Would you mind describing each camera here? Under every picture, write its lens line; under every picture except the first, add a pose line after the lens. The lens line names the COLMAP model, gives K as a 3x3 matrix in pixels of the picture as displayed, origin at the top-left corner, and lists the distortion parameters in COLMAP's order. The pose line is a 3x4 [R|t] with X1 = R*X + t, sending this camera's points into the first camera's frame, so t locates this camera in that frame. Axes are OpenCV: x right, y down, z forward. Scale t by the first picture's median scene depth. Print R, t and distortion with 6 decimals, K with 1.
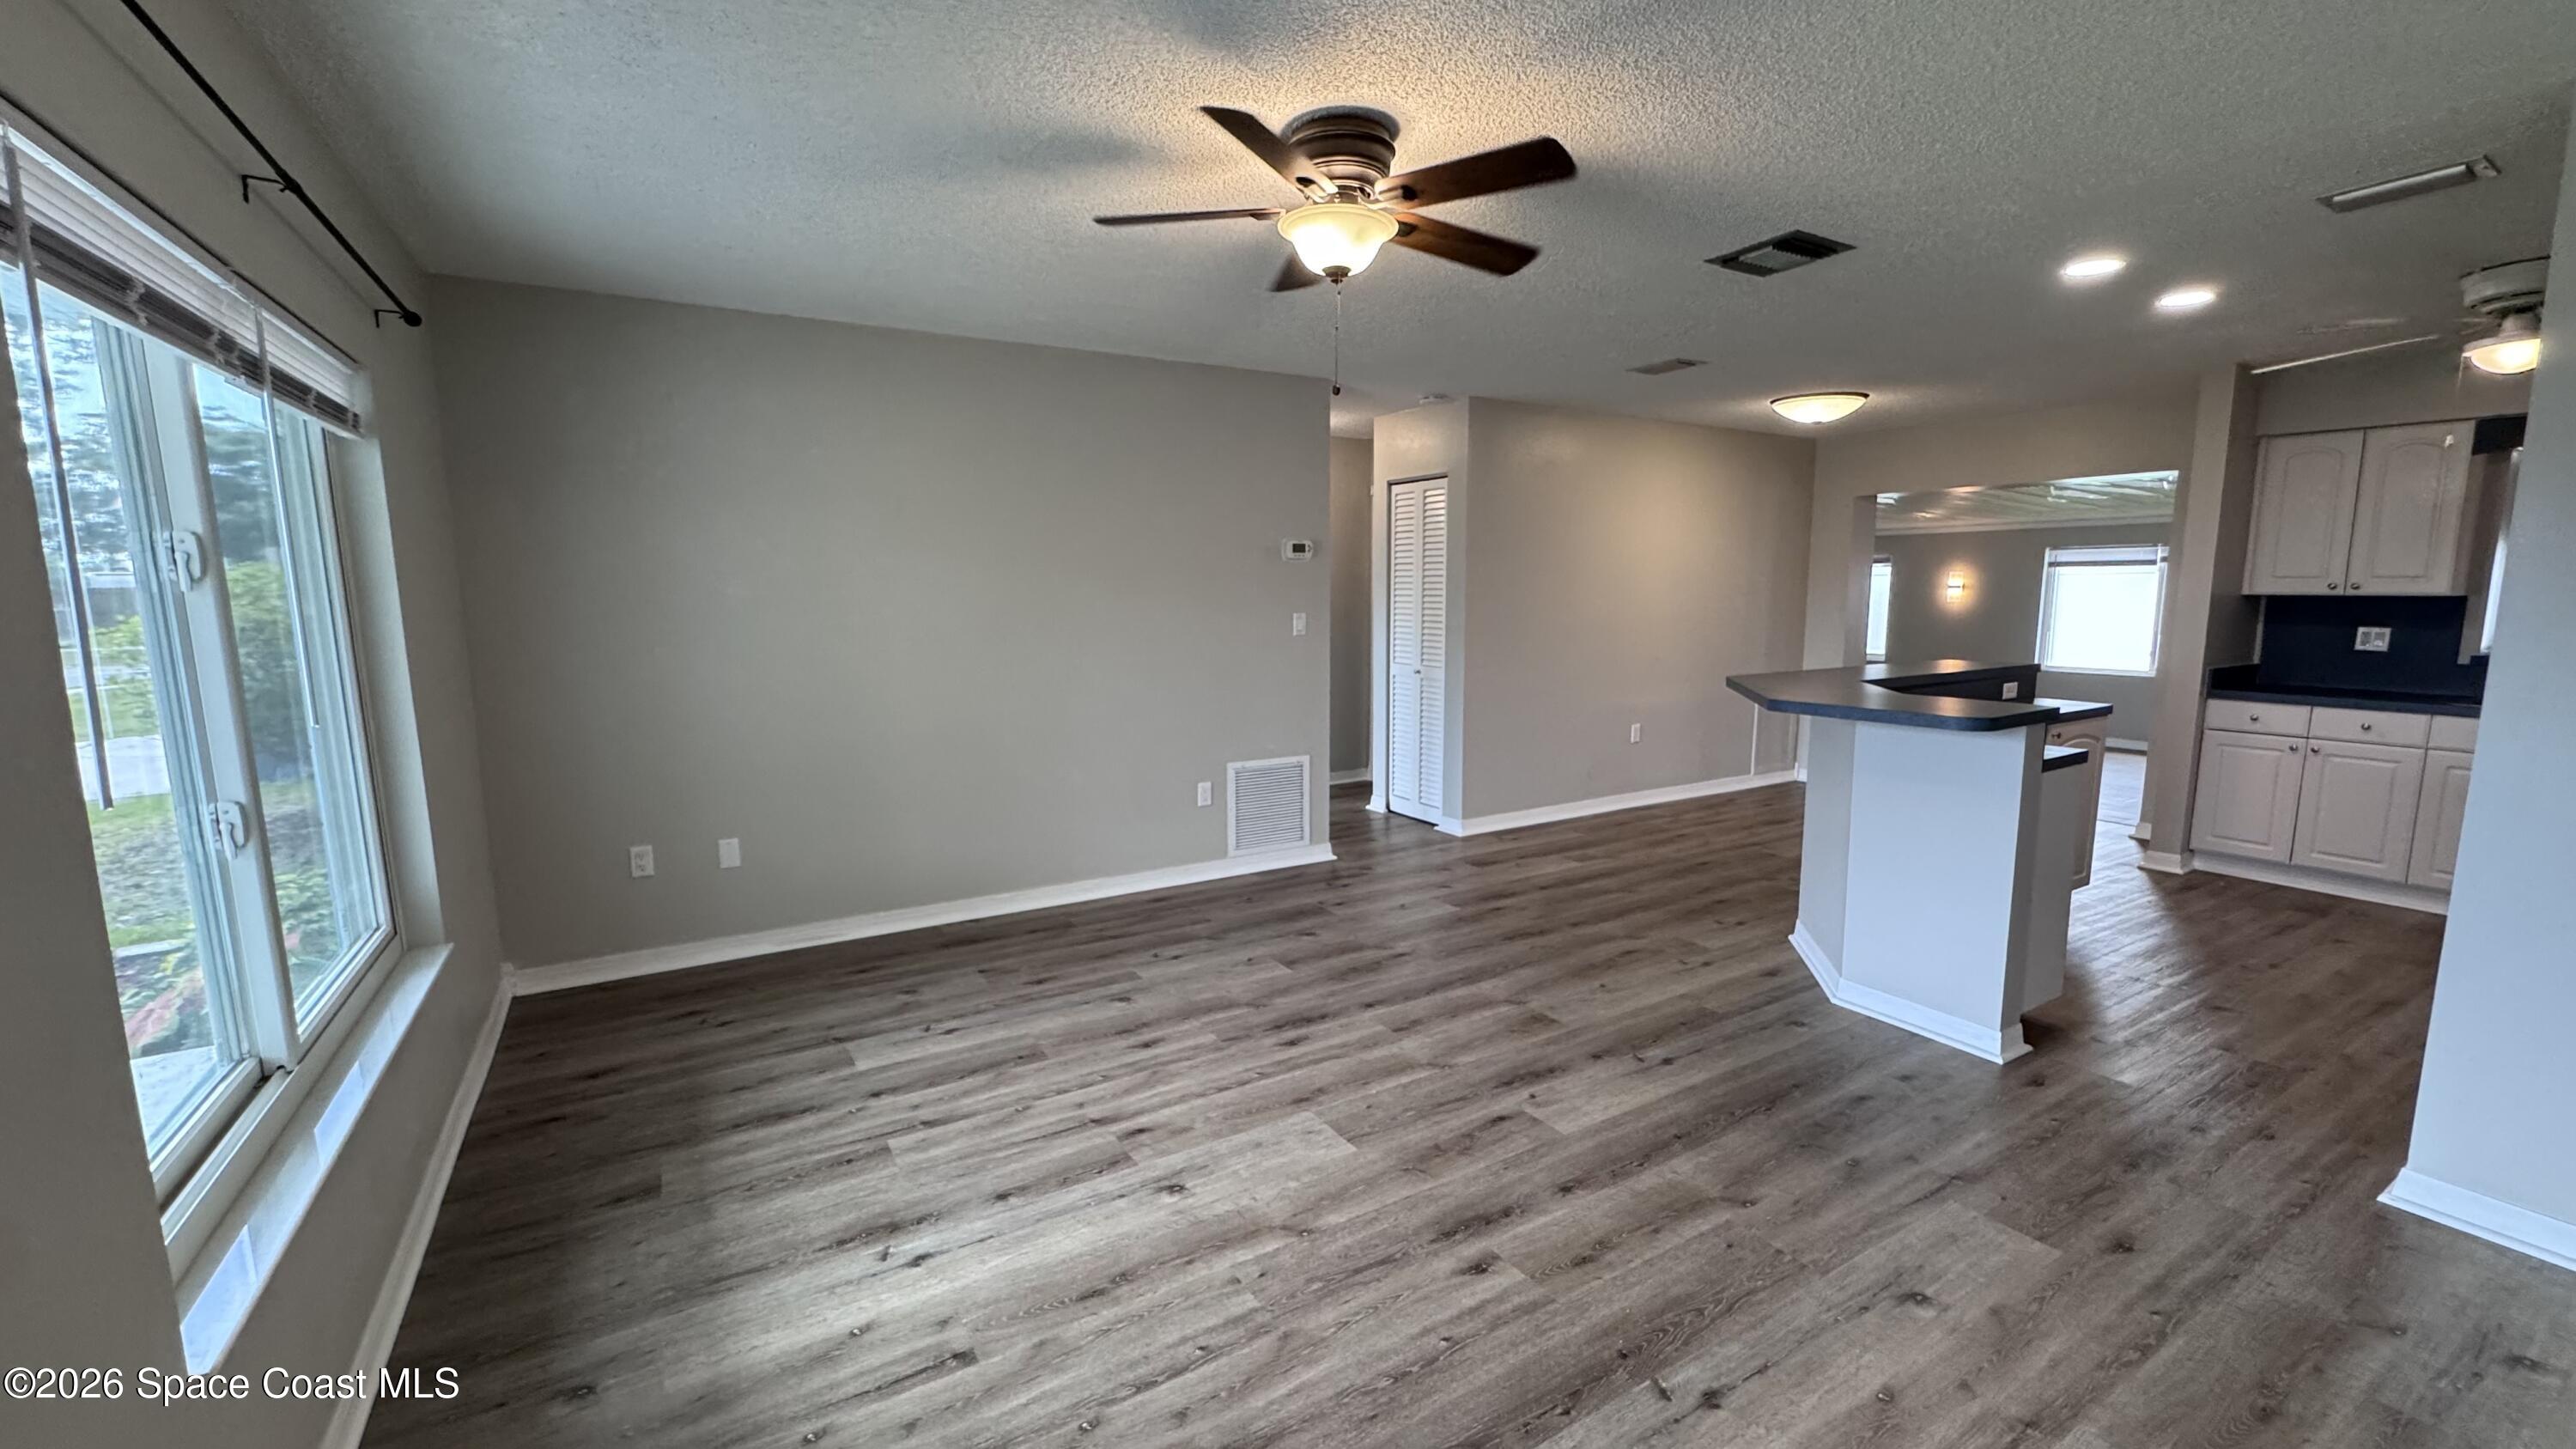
lens RADIAL K [[1030.4, 0, 1289.2], [0, 1030.4, 728.0], [0, 0, 1]] dist [-0.001899, -0.000572]
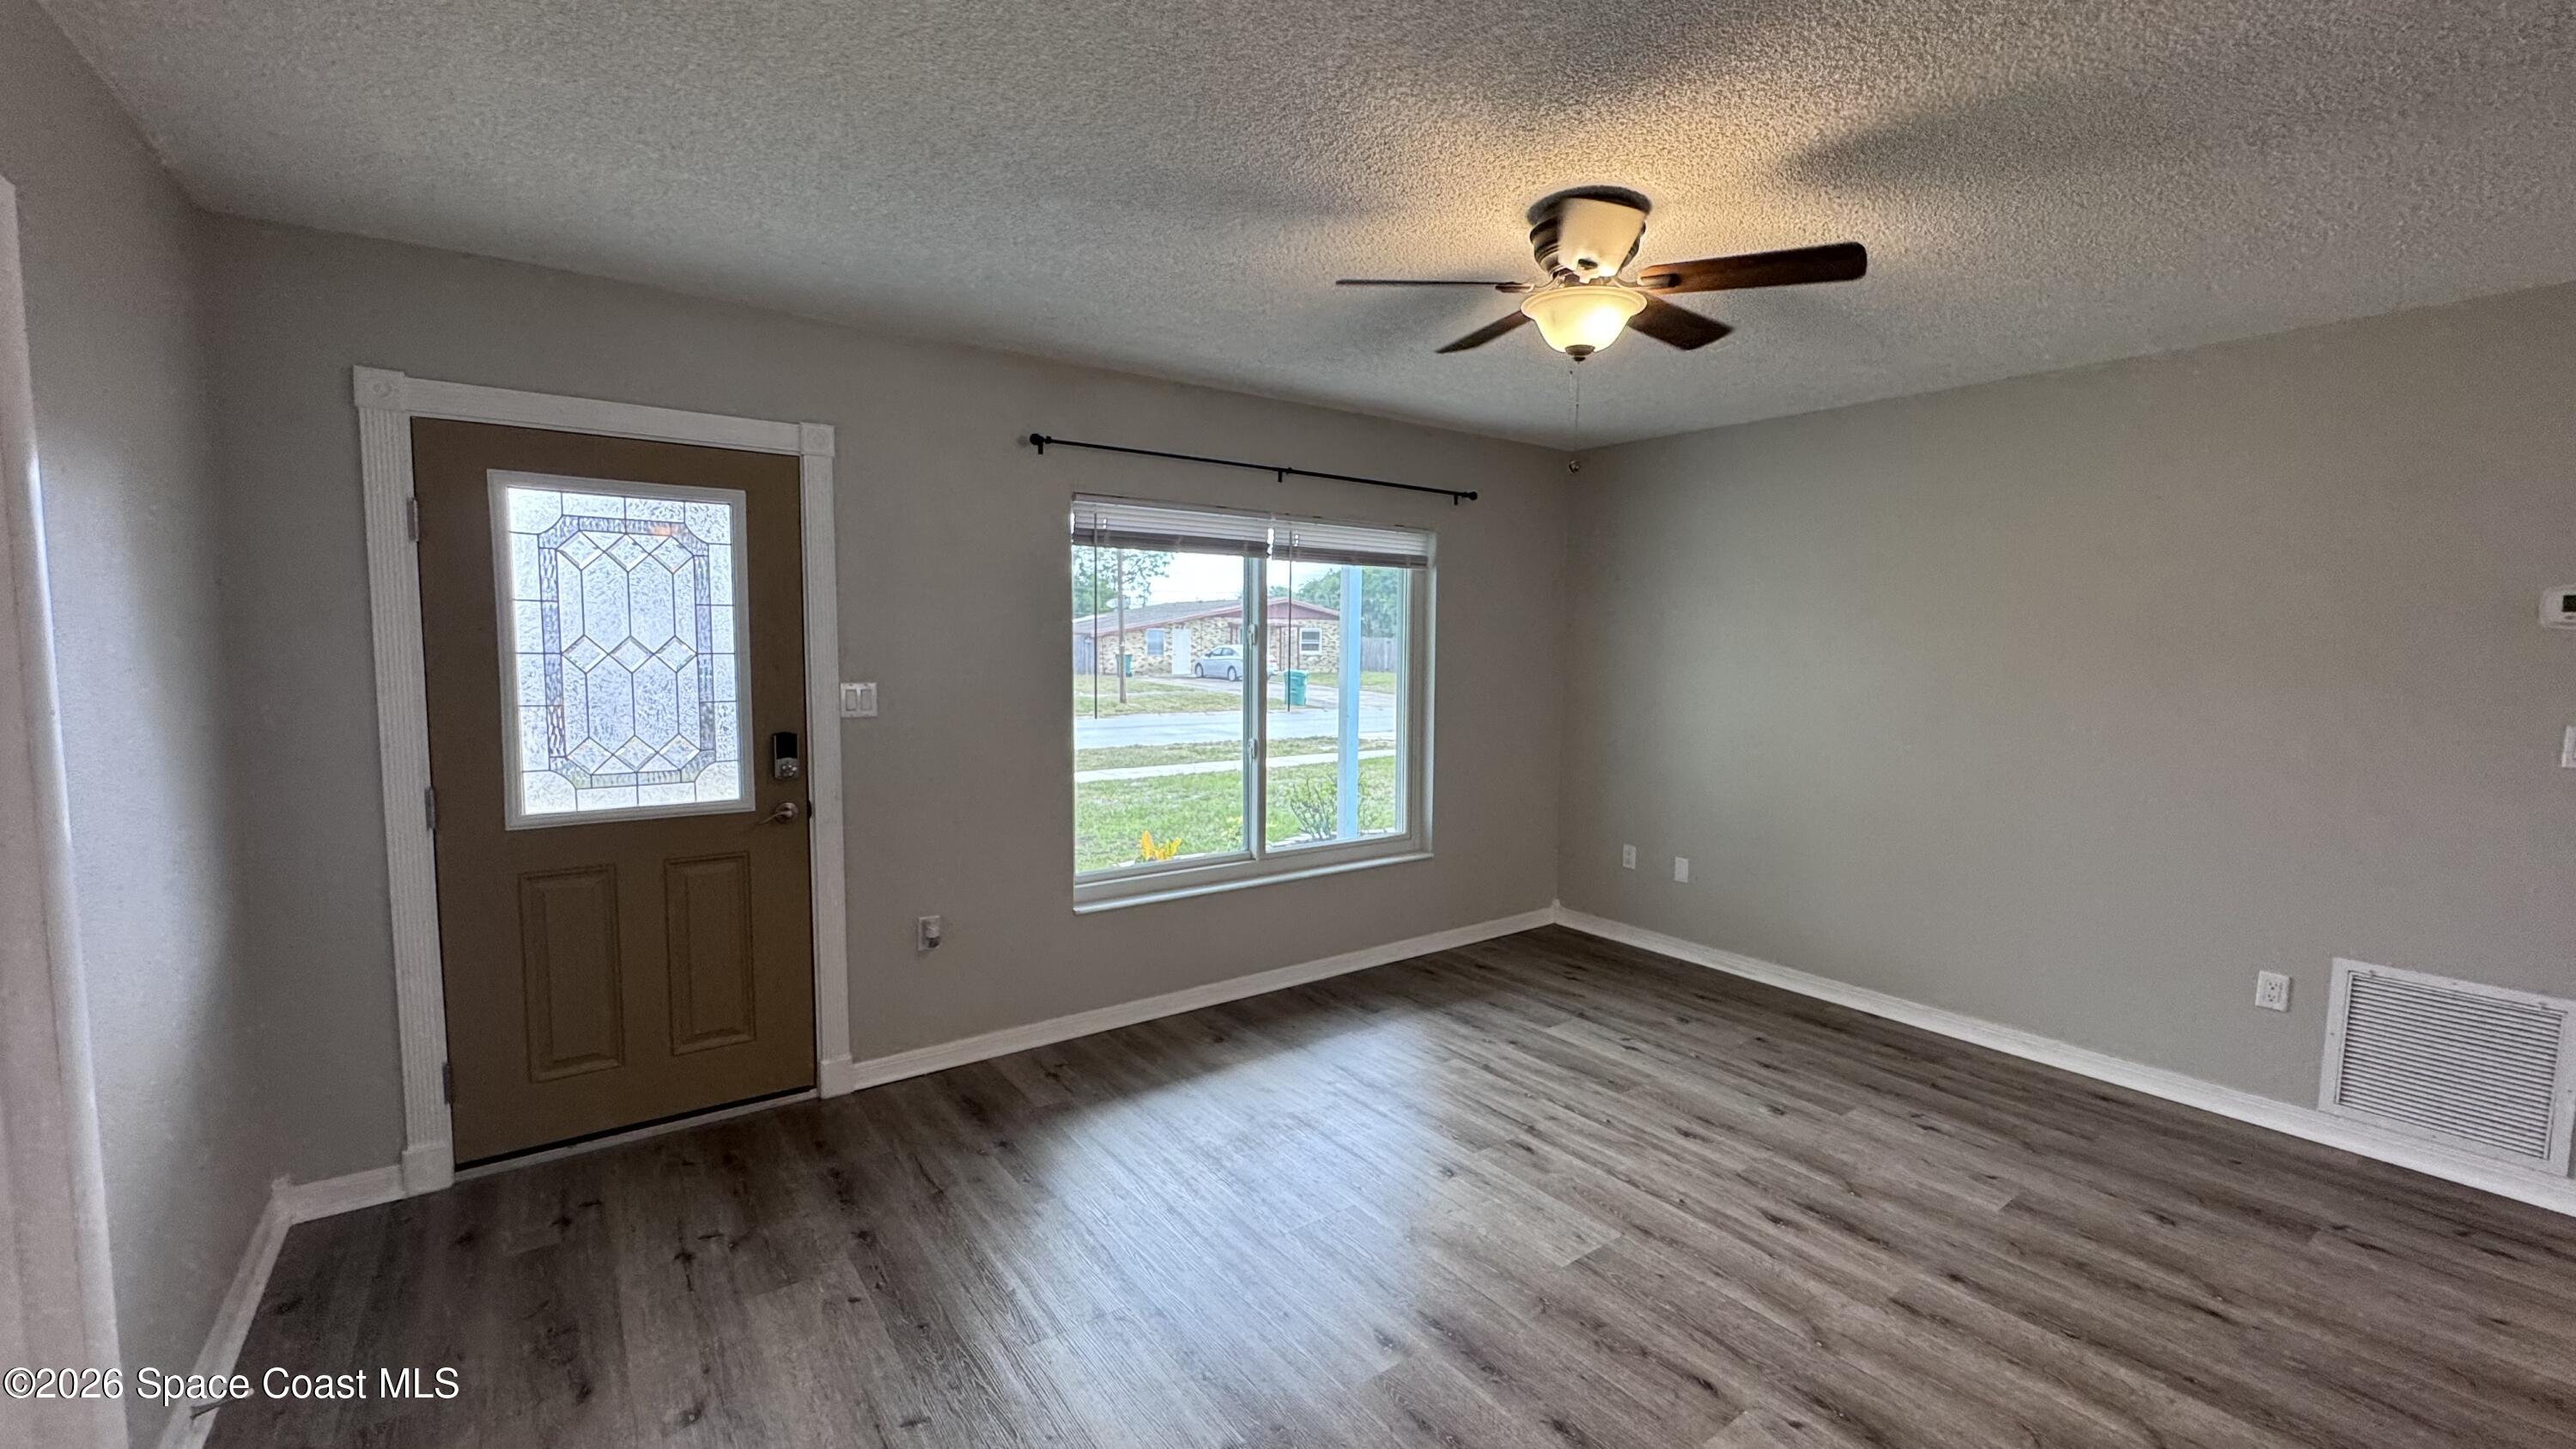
lens RADIAL K [[1030.4, 0, 1289.2], [0, 1030.4, 728.0], [0, 0, 1]] dist [-0.001899, -0.000572]
pose [[0.086275, 0.091334, -0.992076, 0.695389], [-0.148896, 0.985787, 0.077806, -0.079811], [0.985082, 0.141004, 0.098648, 0.450219]]
